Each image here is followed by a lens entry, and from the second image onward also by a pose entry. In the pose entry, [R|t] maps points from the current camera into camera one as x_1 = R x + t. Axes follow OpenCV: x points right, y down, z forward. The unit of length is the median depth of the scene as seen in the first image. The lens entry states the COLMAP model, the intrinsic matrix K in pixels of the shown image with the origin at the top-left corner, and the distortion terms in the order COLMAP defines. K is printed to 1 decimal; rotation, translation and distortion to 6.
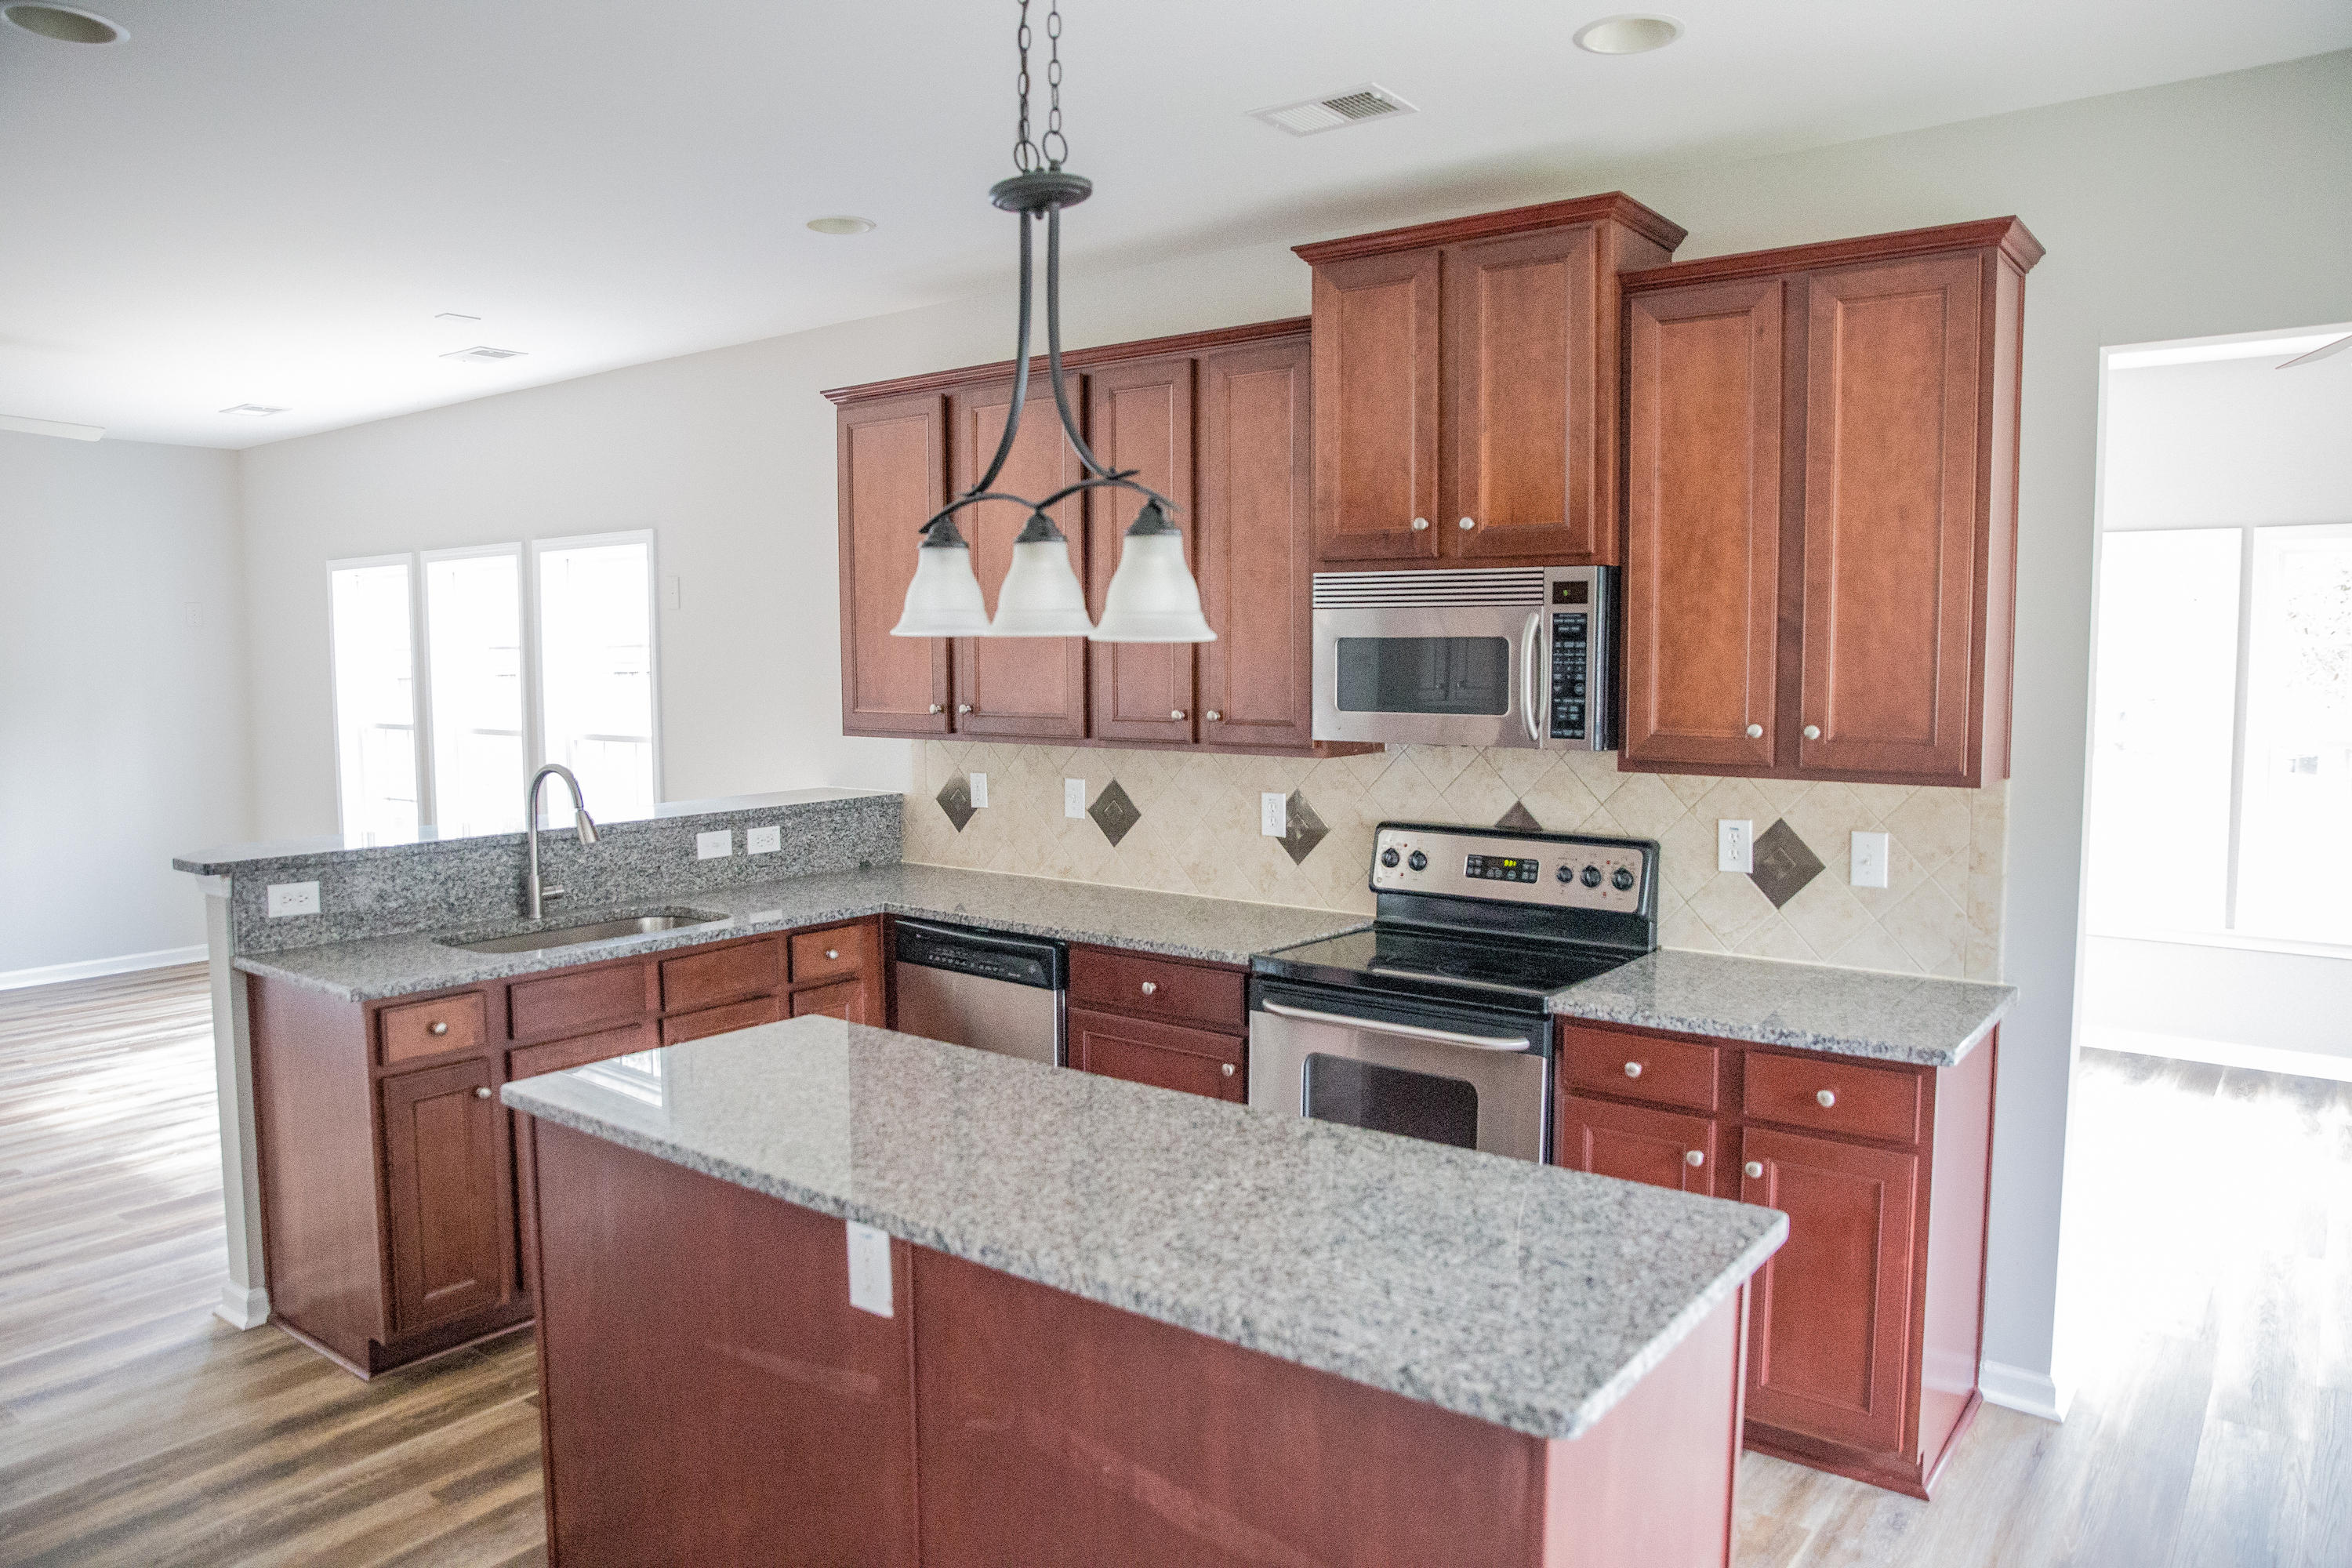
lens RADIAL K [[1598.7, 0, 1171.4], [0, 1598.7, 789.1], [0, 0, 1]] dist [-0.113040, 0.092561]
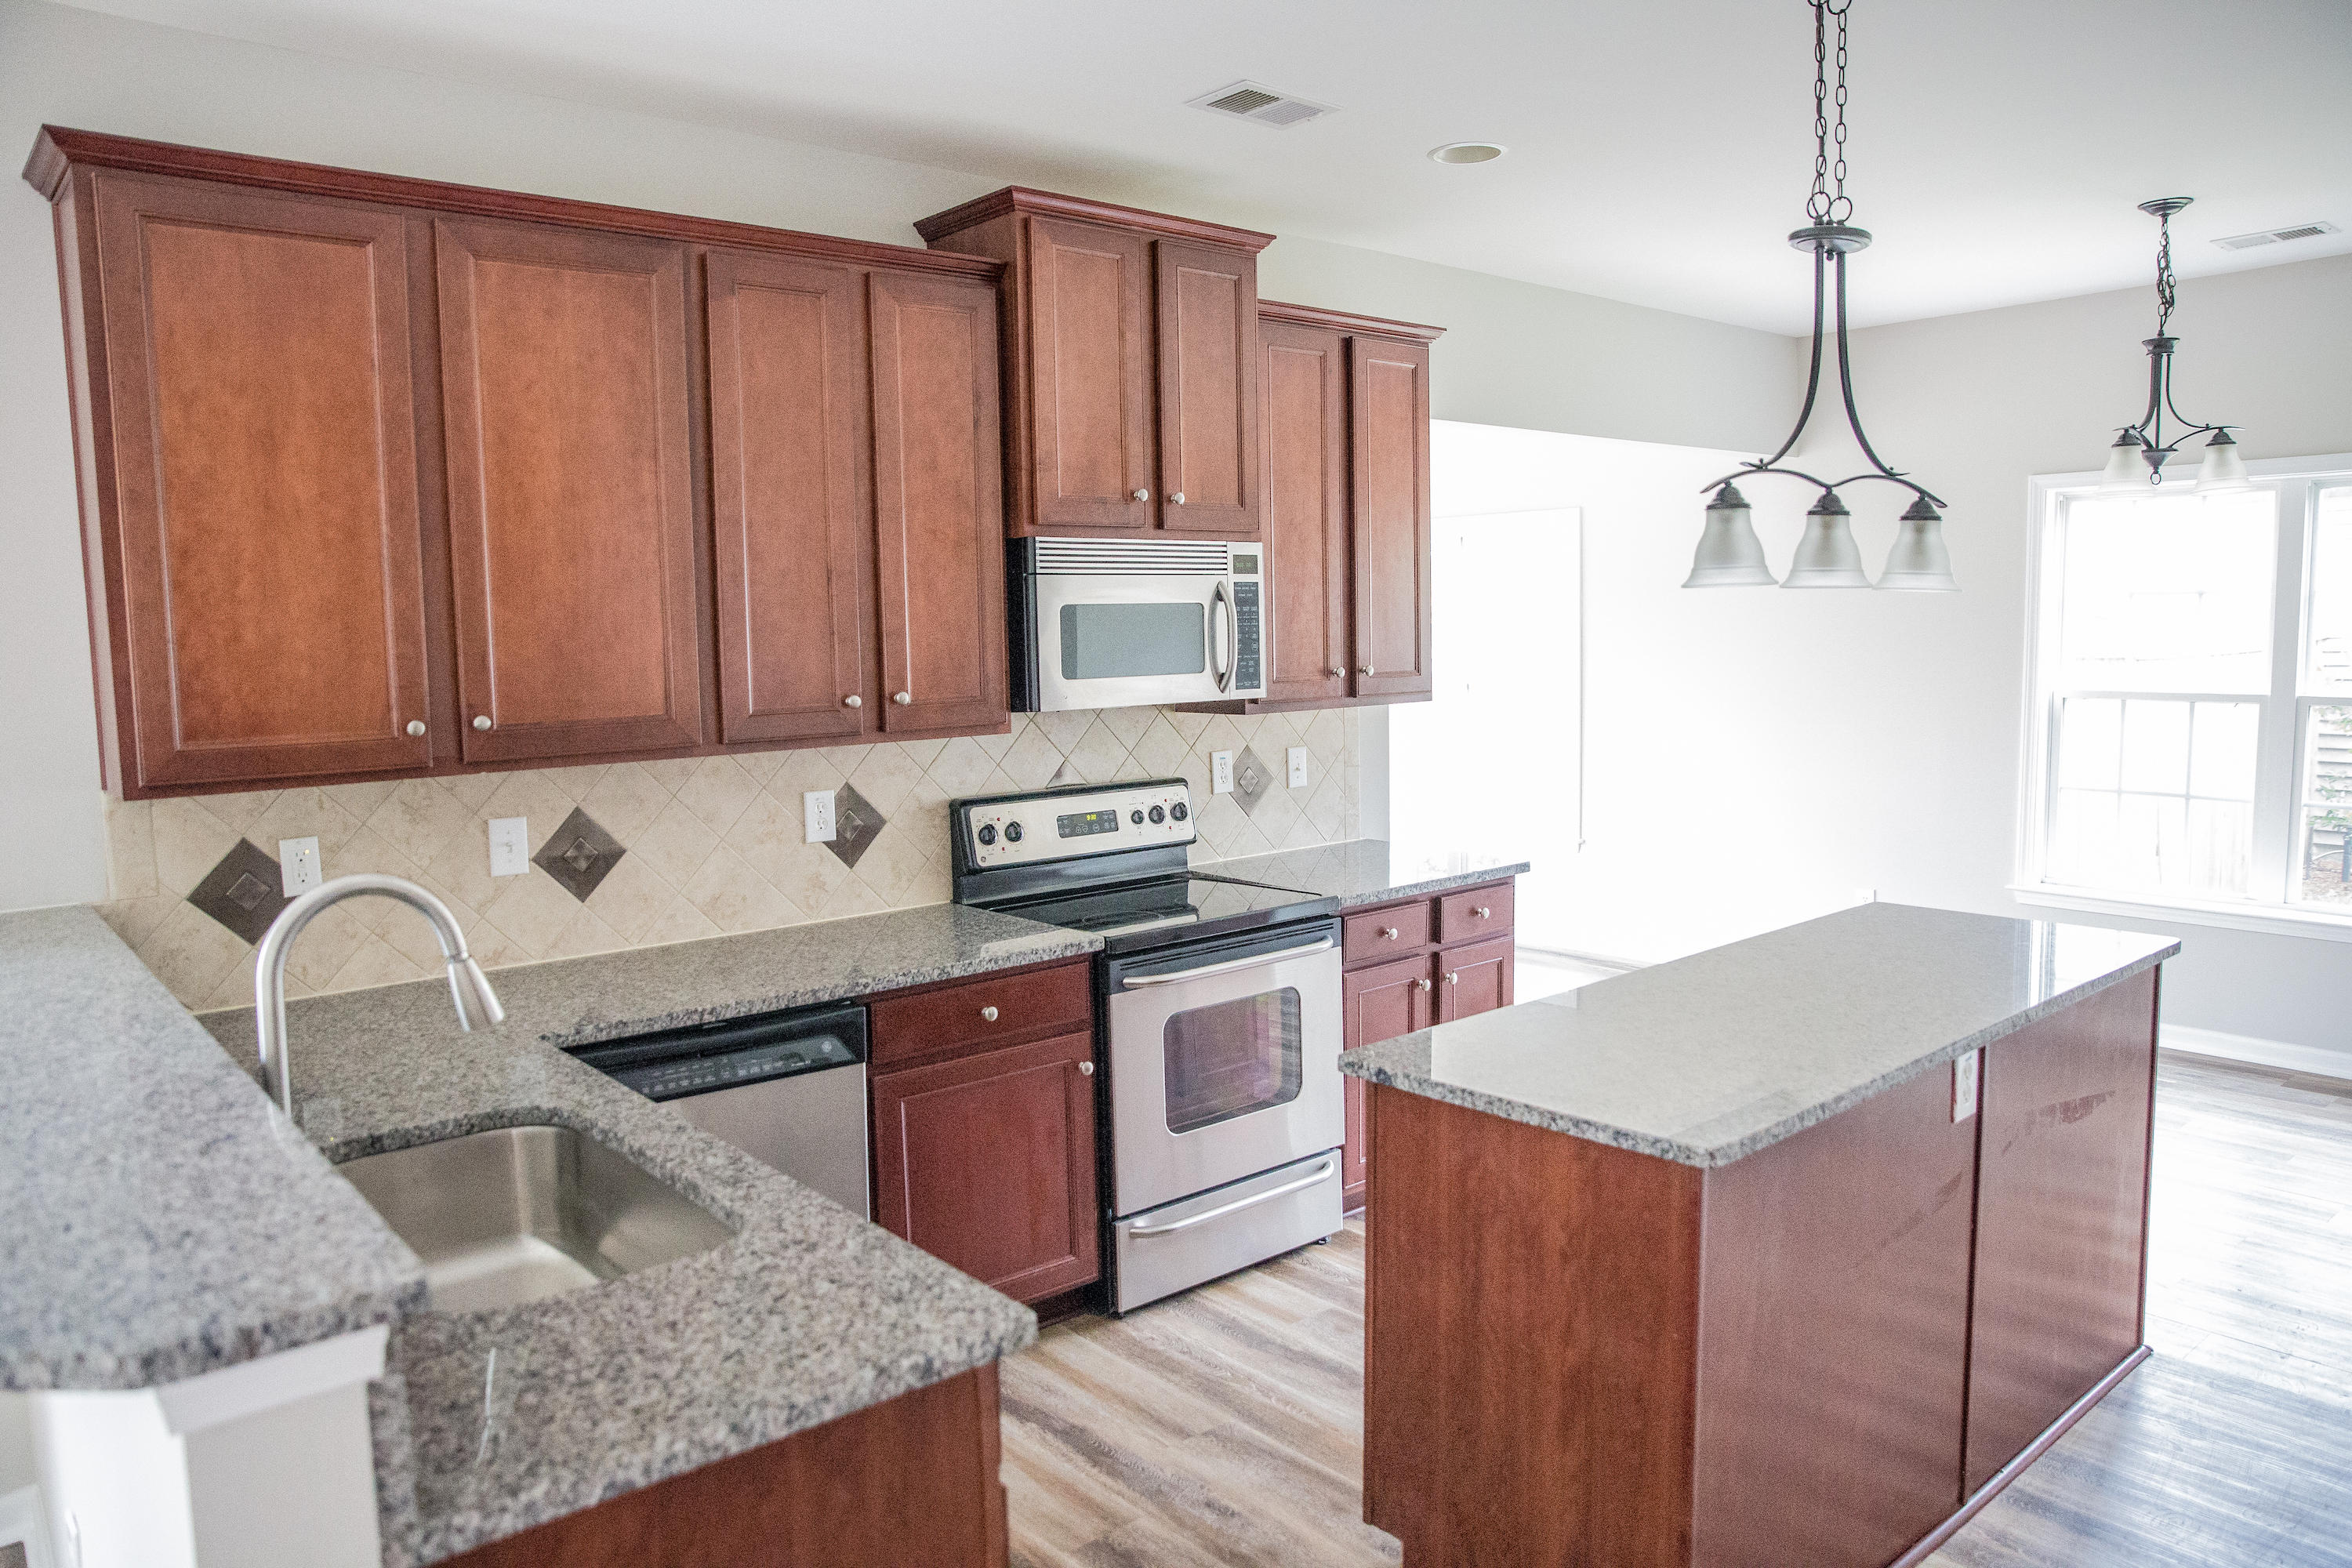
lens RADIAL K [[1598.7, 0, 1171.4], [0, 1598.7, 789.1], [0, 0, 1]] dist [-0.113040, 0.092561]
pose [[0.209924, -0.103516, 0.972223, -0.742819], [0.108126, 0.990738, 0.082140, -0.049479], [-0.971721, 0.087879, 0.219172, 0.647873]]
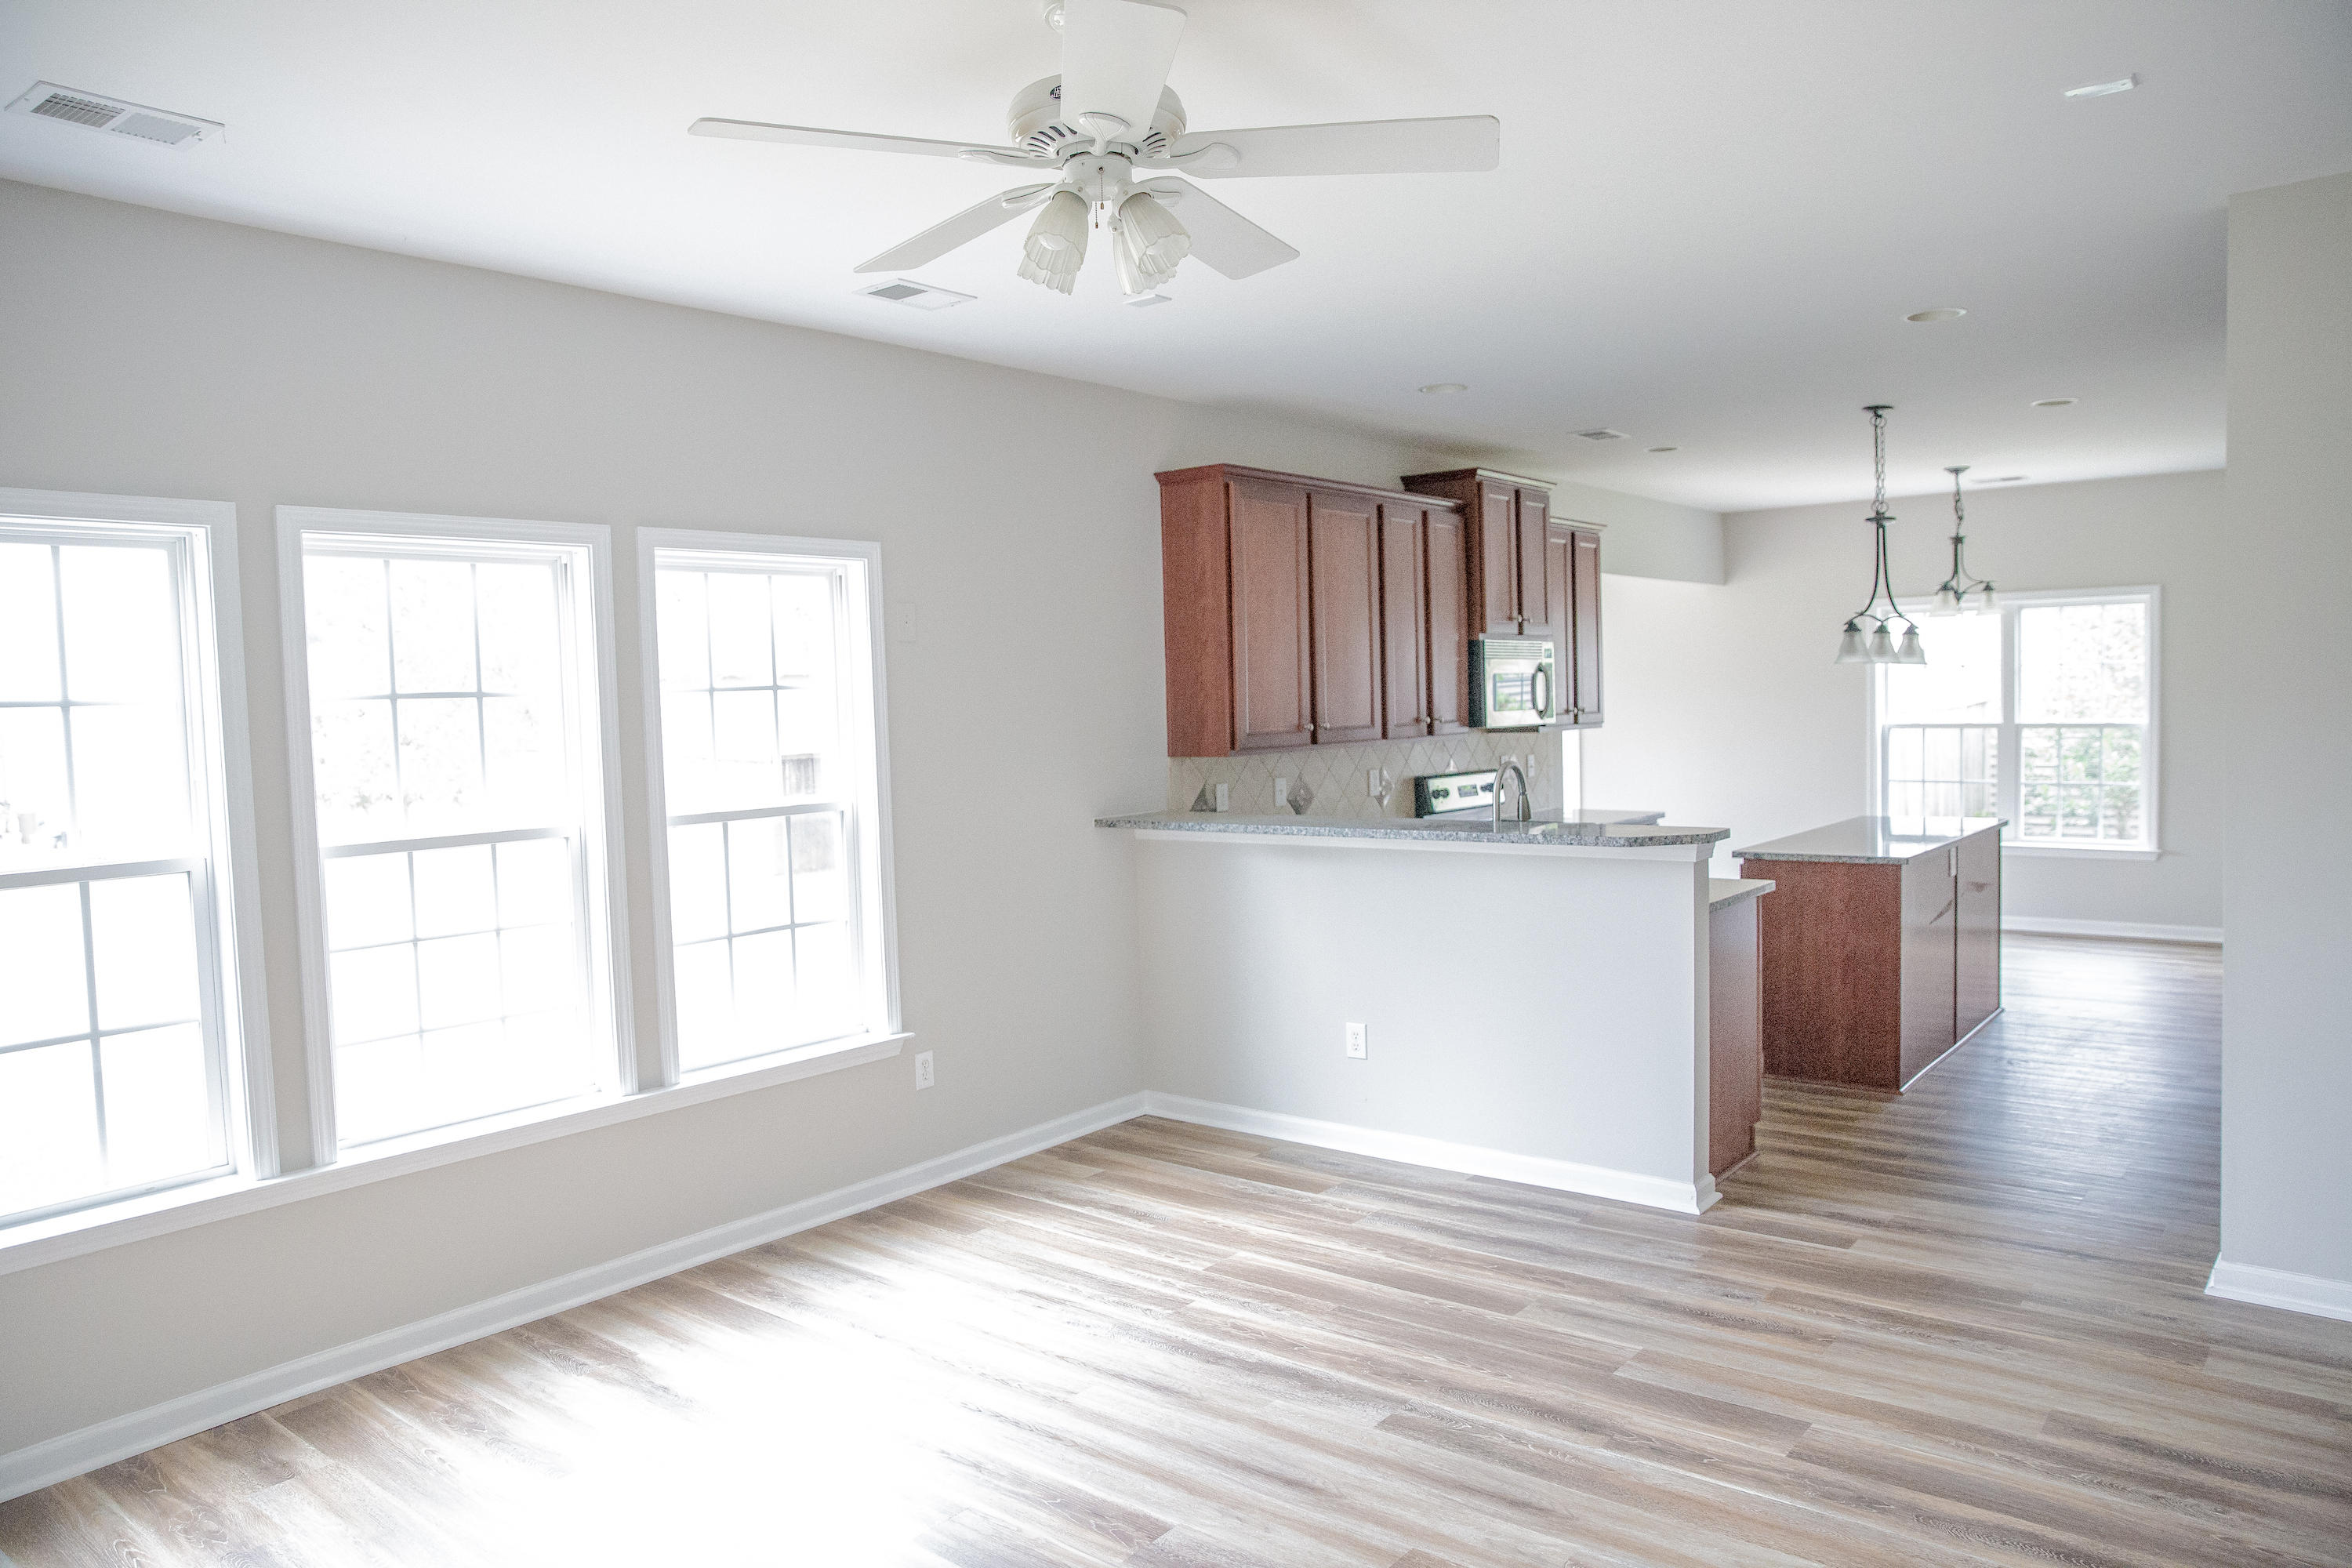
lens RADIAL K [[1598.7, 0, 1171.4], [0, 1598.7, 789.1], [0, 0, 1]] dist [-0.113040, 0.092561]
pose [[0.027017, -0.056022, 0.998064, -1.633324], [0.116910, 0.991754, 0.052503, -0.090872], [-0.992775, 0.115265, 0.033344, 1.186875]]
